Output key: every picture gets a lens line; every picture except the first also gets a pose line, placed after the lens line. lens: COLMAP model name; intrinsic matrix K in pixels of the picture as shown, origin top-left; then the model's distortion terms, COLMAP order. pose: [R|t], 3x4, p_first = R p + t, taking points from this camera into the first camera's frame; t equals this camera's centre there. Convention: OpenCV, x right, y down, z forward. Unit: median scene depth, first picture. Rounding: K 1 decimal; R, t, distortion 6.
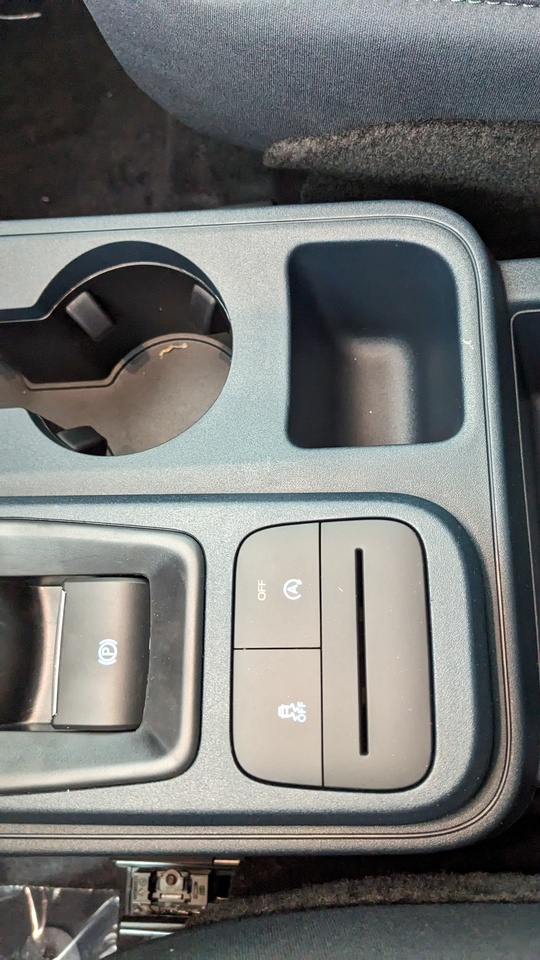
lens RADIAL K [[764.9, 0, 288.4], [0, 764.9, 473.8], [0, 0, 1]] dist [0.051188, -0.094903]
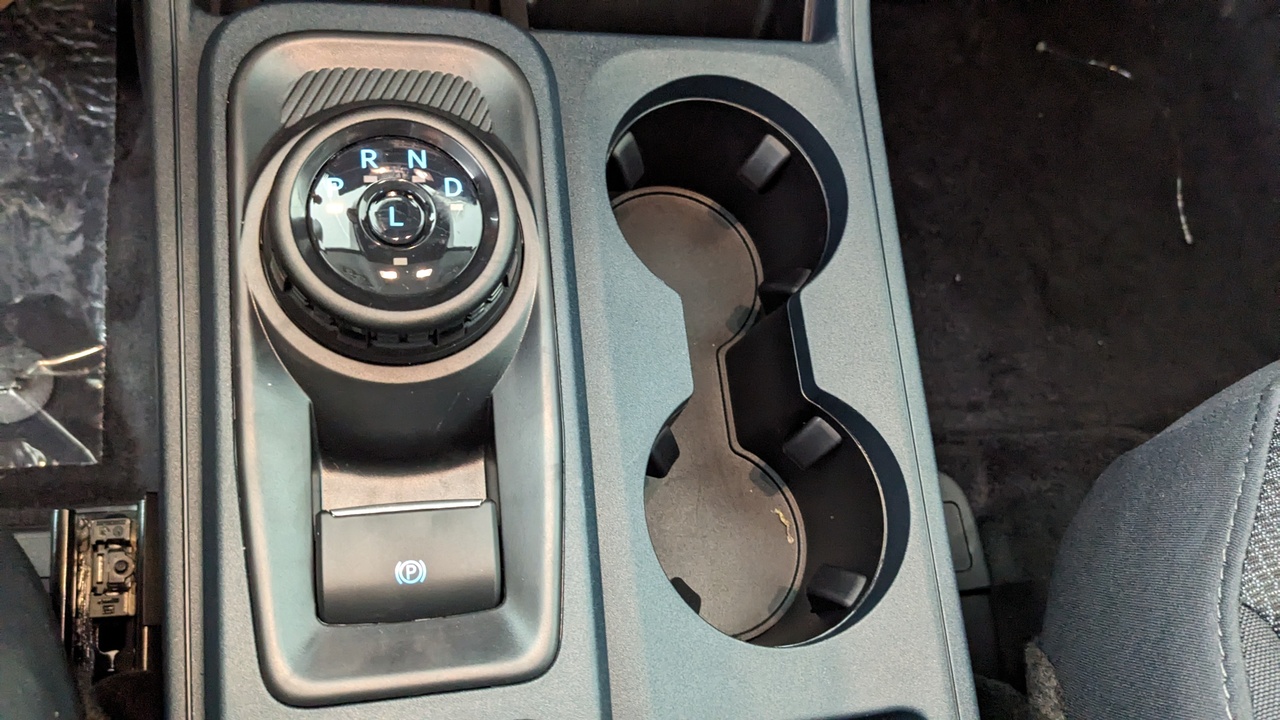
lens RADIAL K [[1019.9, 0, 636.1], [0, 1019.9, 363.1], [0, 0, 1]] dist [0.051188, -0.094903]
pose [[0.079059, 0.986842, -0.141044, -0.211155], [-0.996855, 0.079039, -0.005752, -0.017671], [0.005472, 0.141055, 0.989987, -0.097495]]
